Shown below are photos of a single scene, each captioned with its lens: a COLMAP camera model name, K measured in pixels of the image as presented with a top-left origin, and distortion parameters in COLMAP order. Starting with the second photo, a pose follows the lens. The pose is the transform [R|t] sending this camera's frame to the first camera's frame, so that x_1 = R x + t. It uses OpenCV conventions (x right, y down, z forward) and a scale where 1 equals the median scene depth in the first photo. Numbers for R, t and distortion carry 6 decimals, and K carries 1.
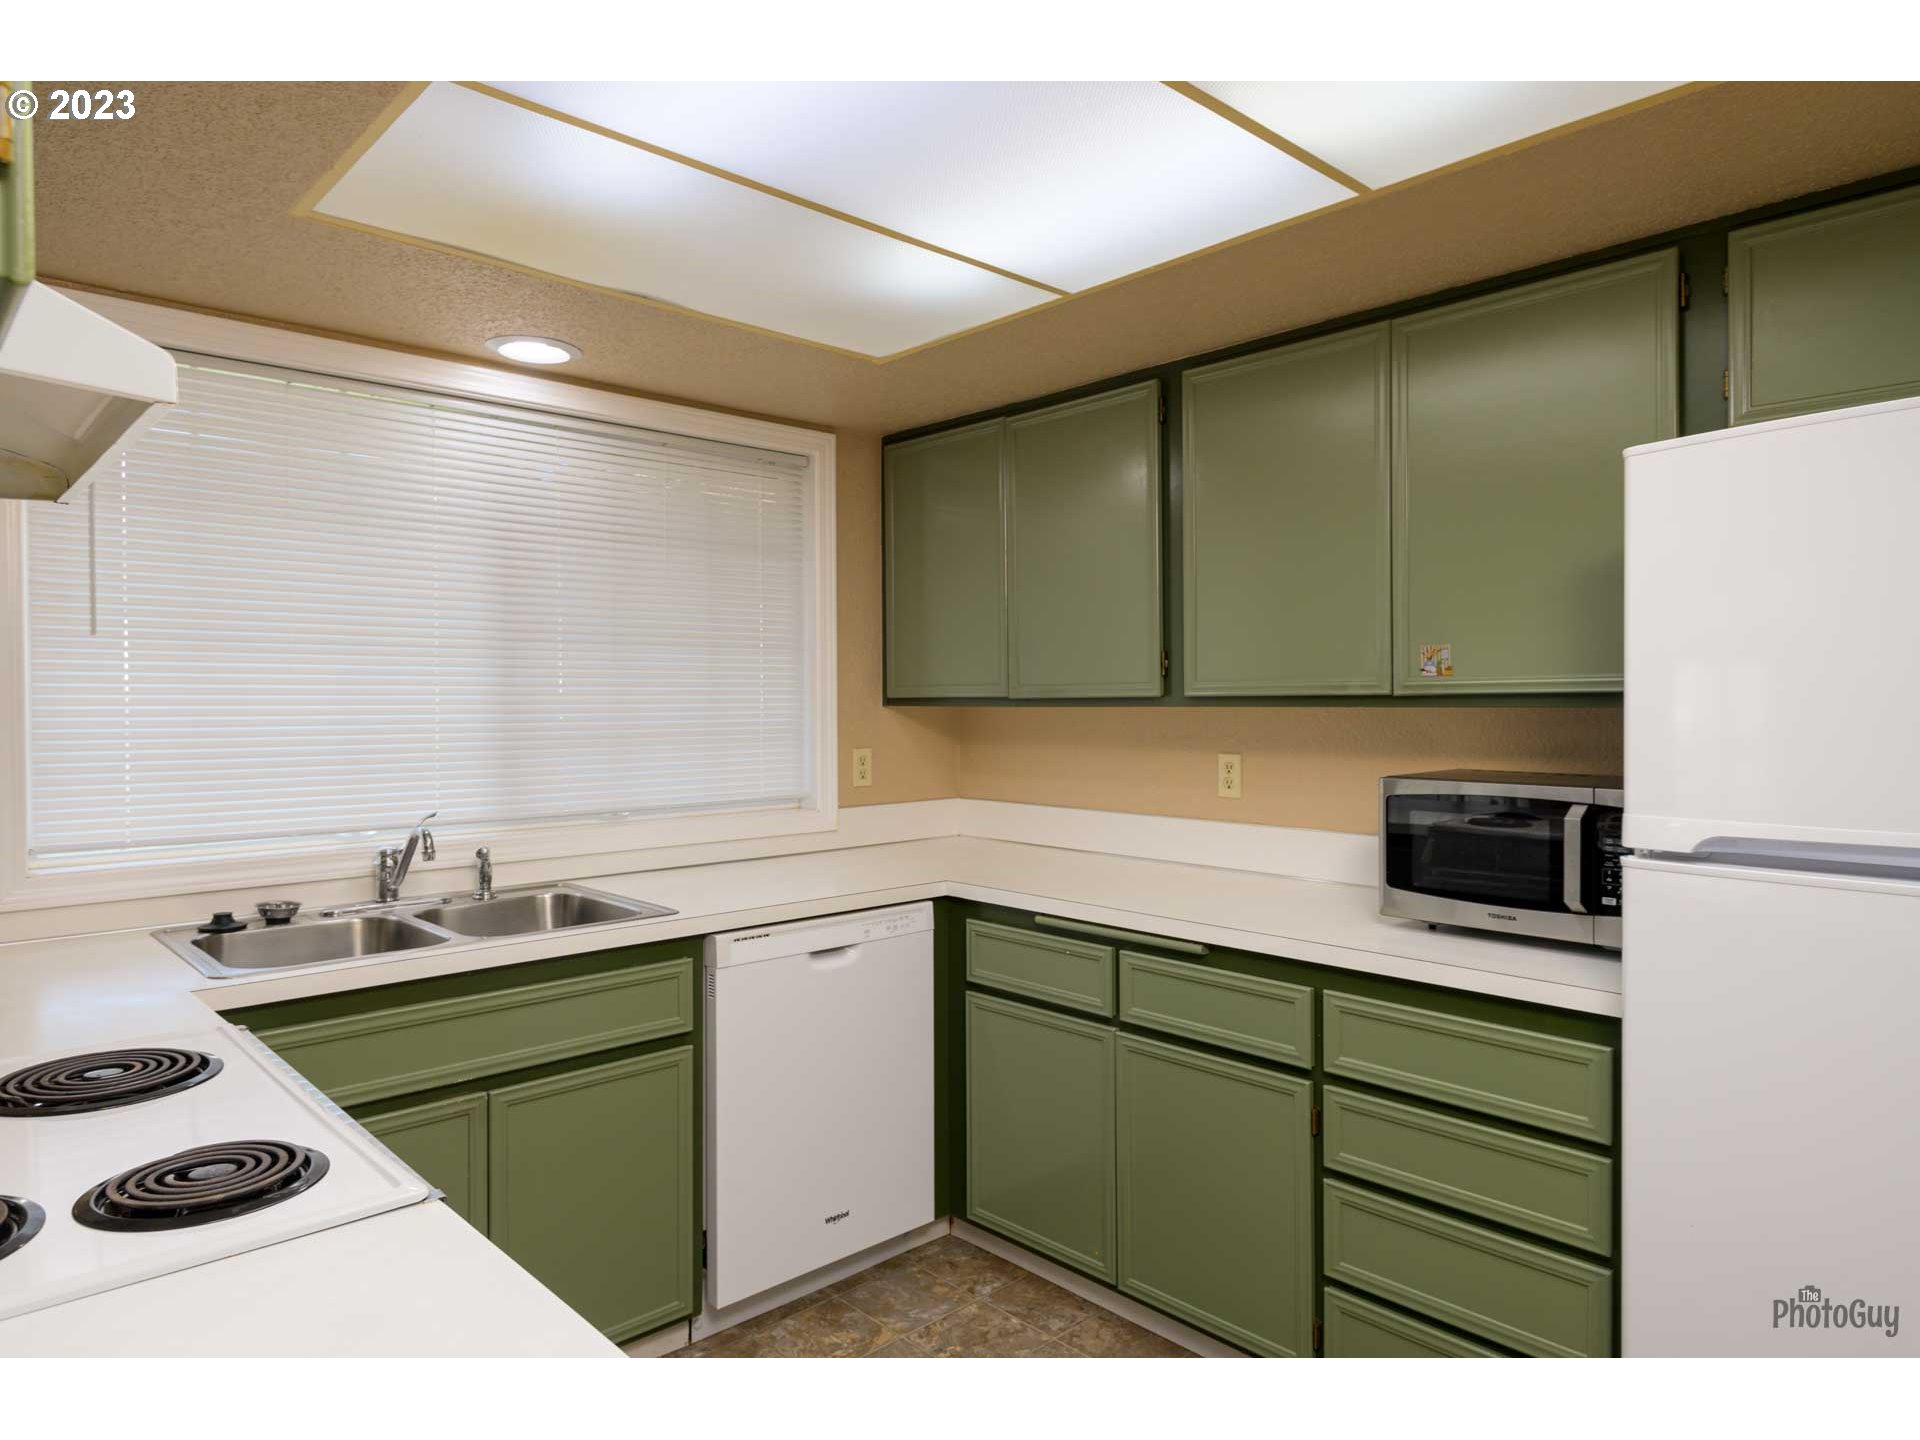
lens RADIAL K [[1144.0, 0, 981.8], [0, 1144.0, 715.0], [0, 0, 1]] dist [0.014558, 0.001110]
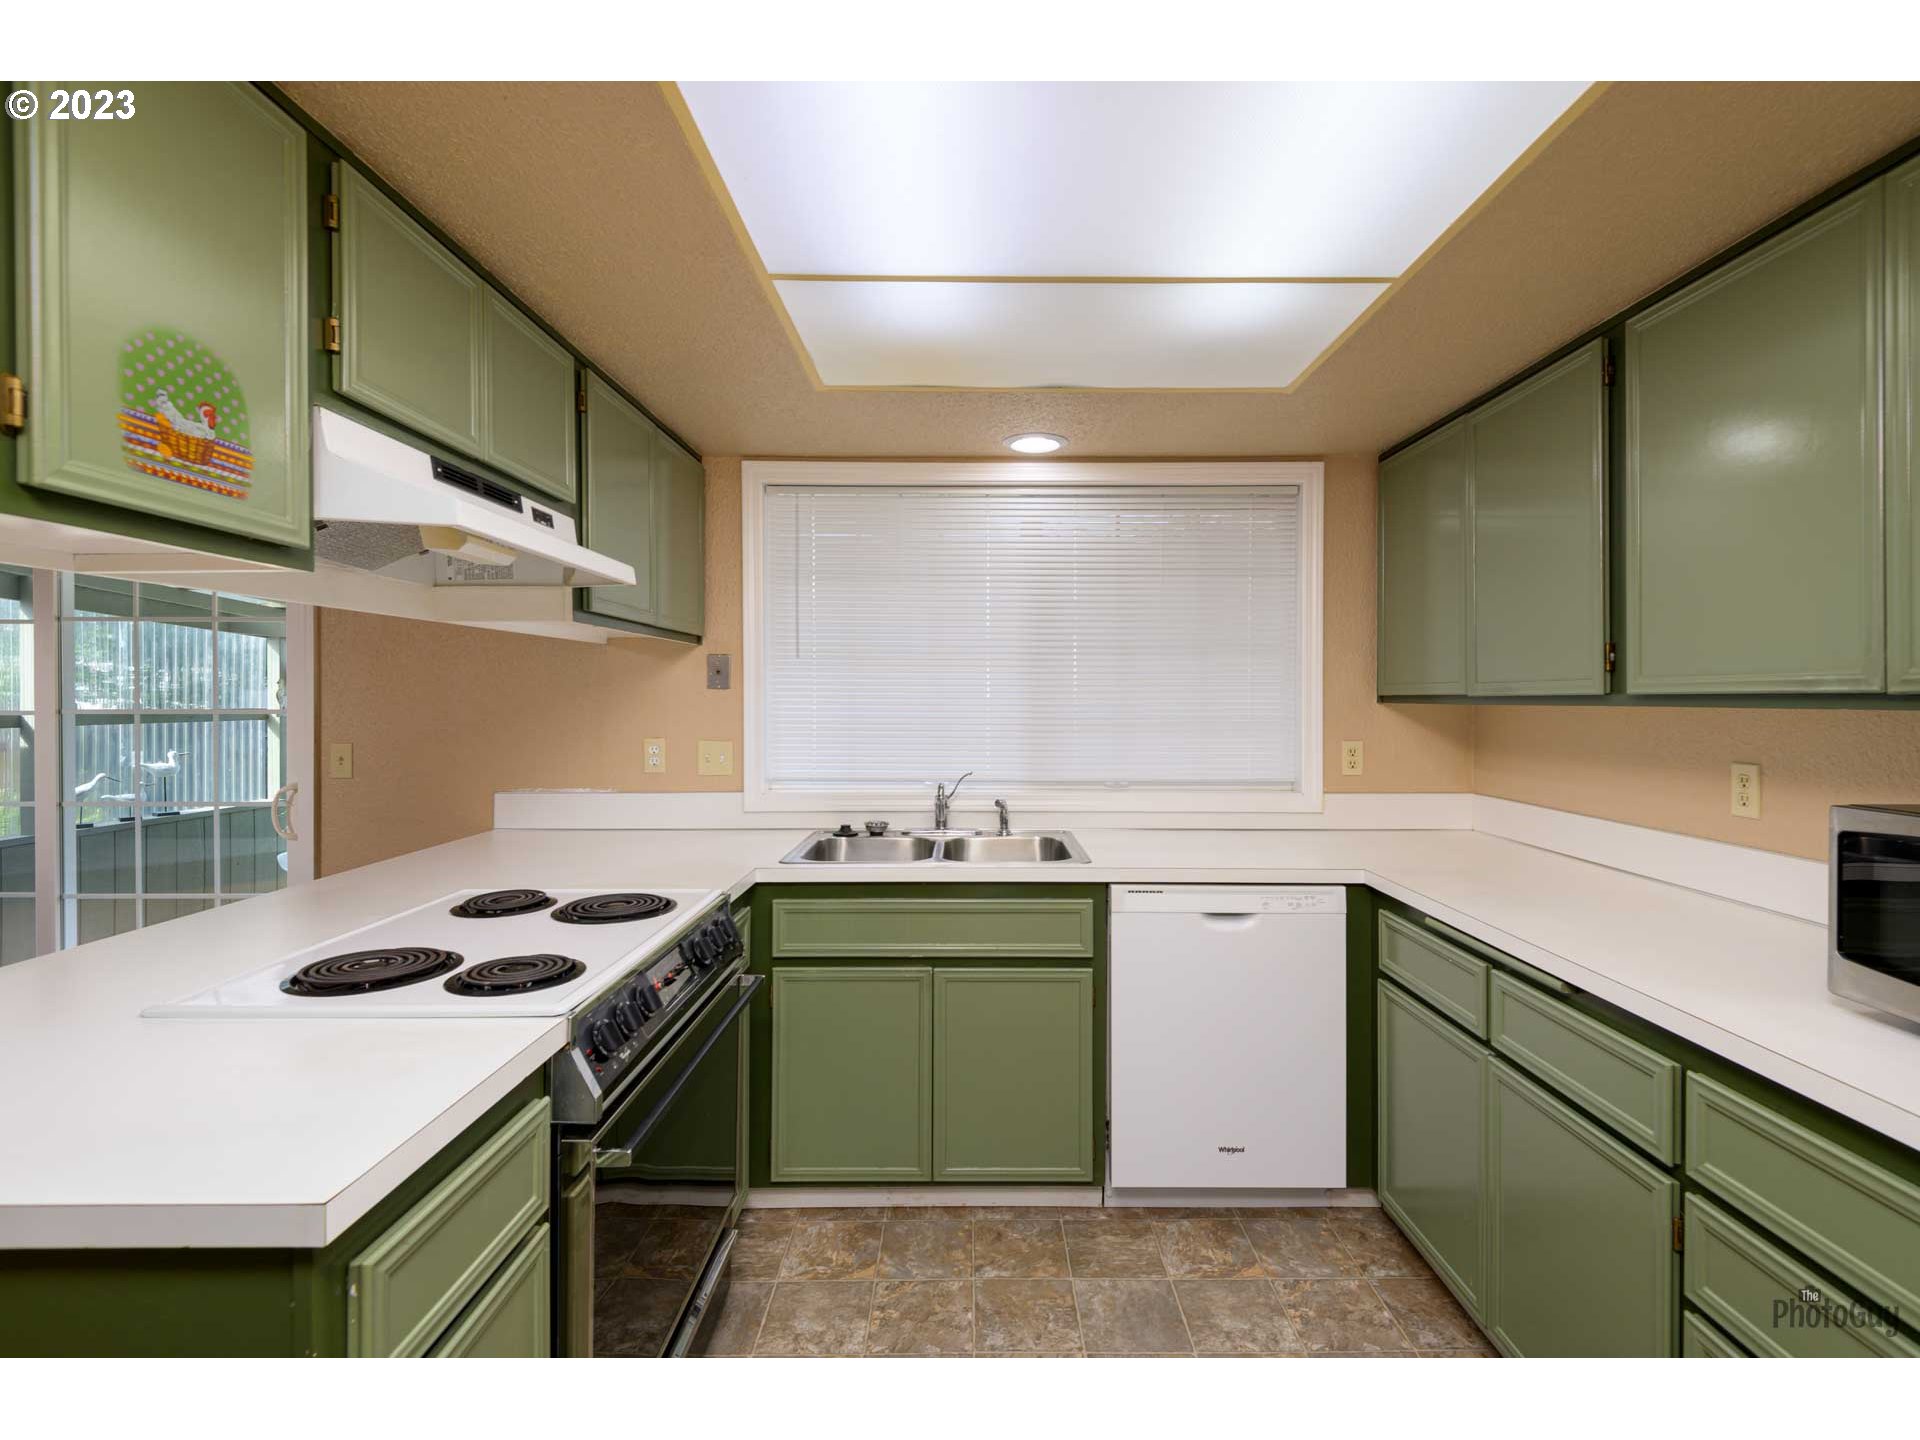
lens RADIAL K [[874.1, 0, 995.1], [0, 874.1, 702.4], [0, 0, 1]] dist [0.011319, -0.008971]
pose [[0.732478, 0.008262, -0.680741, 0.289781], [-0.013365, 0.999908, -0.002245, -0.002382], [0.680660, 0.010743, 0.732521, 0.194020]]
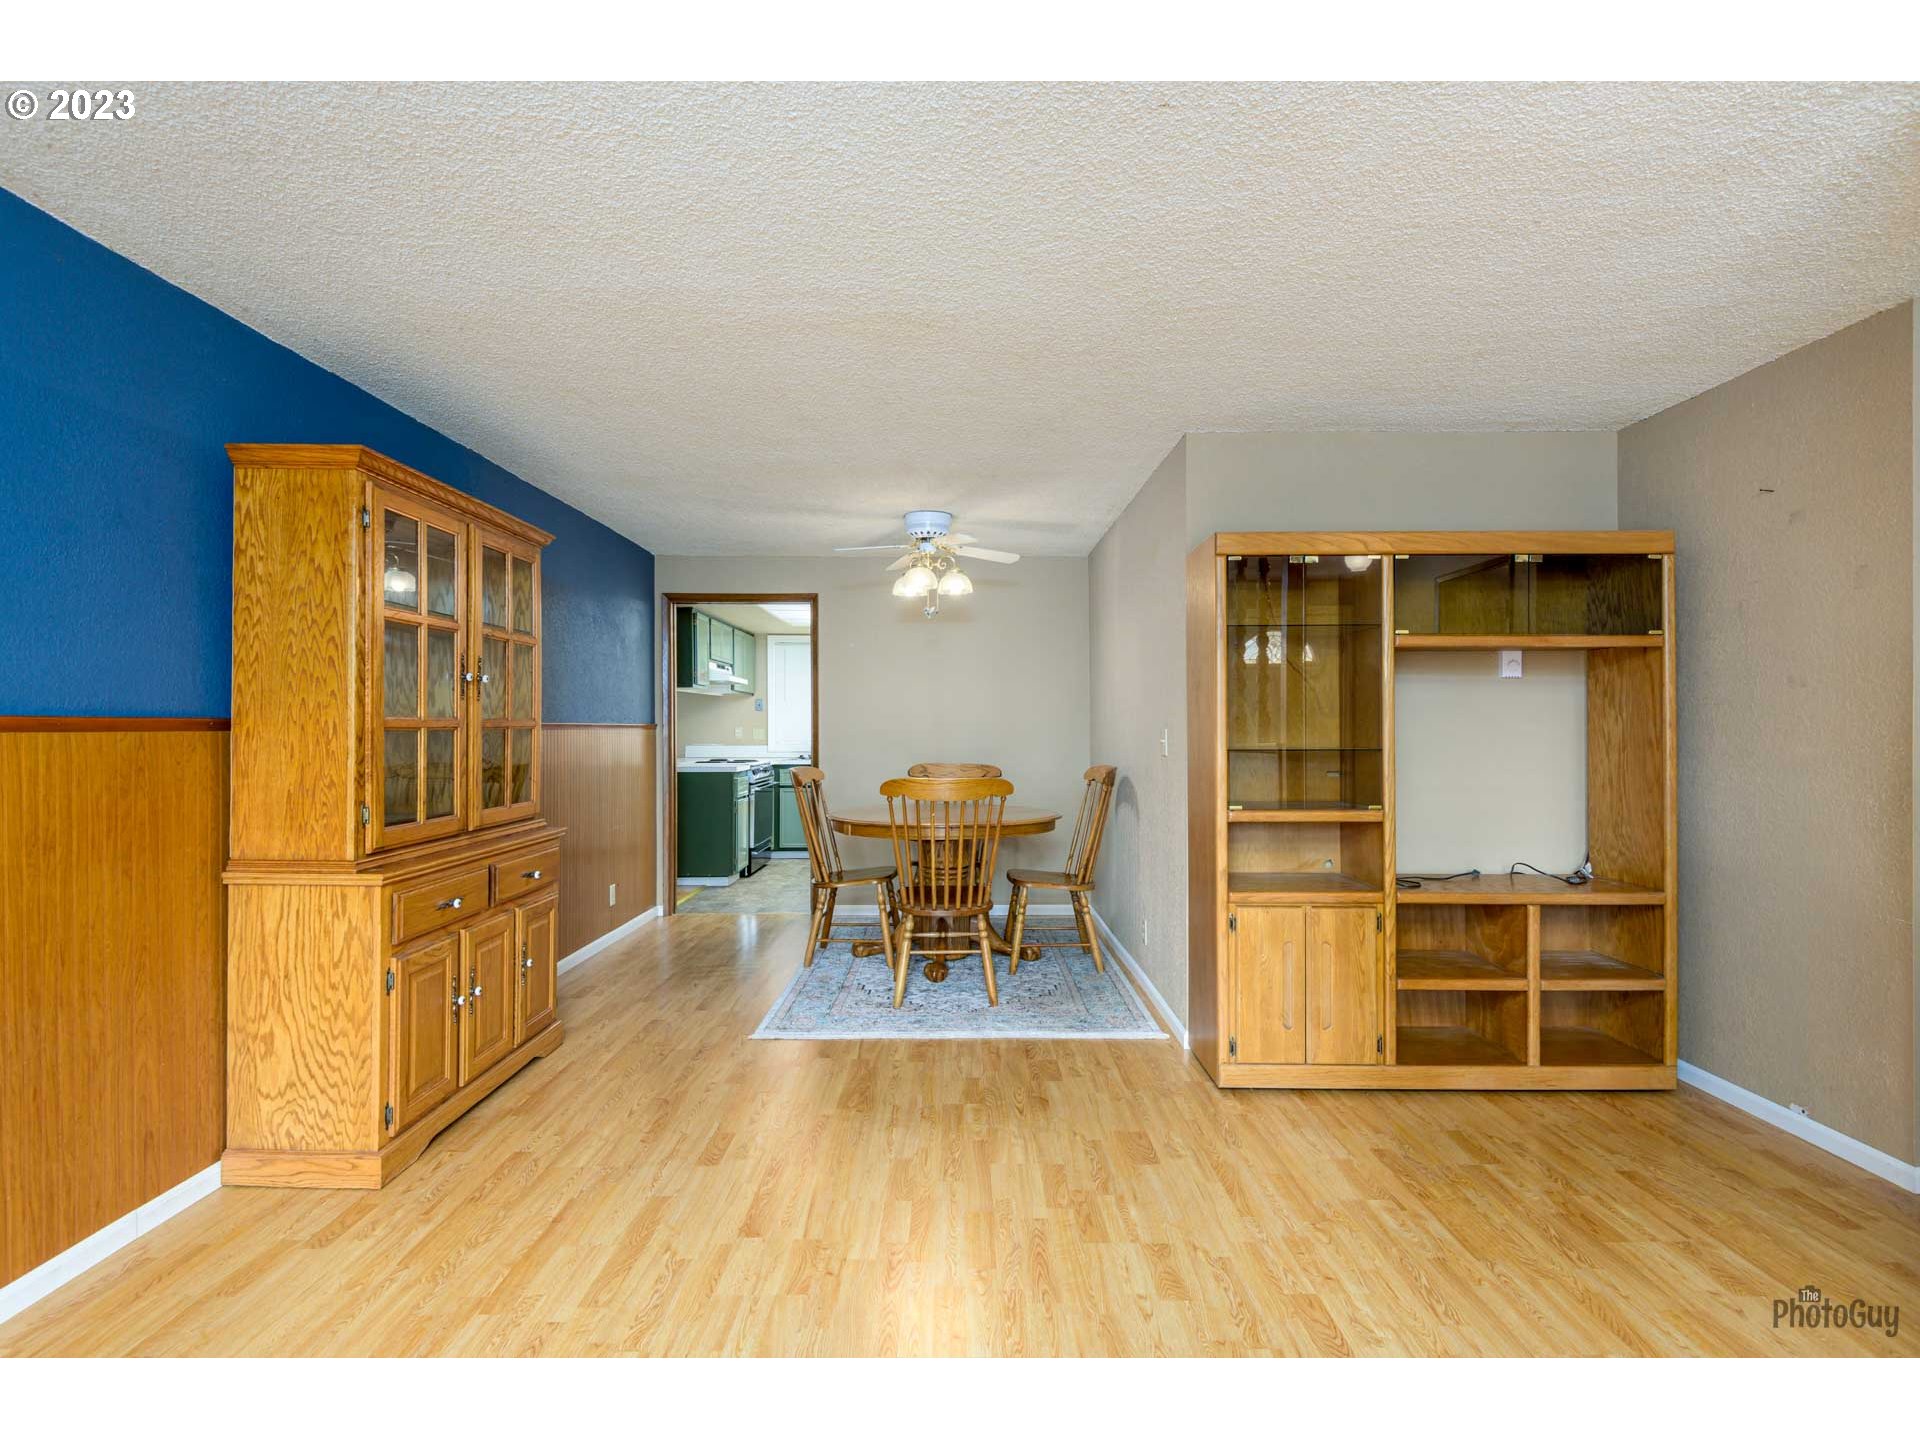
lens RADIAL K [[874.1, 0, 954.7], [0, 874.1, 722.8], [0, 0, 1]] dist [0.011319, -0.008971]
pose [[0.723315, -0.003207, -0.690510, 2.073918], [-0.010911, 0.999811, -0.016073, 0.070596], [0.690432, 0.019160, 0.723144, -1.095492]]
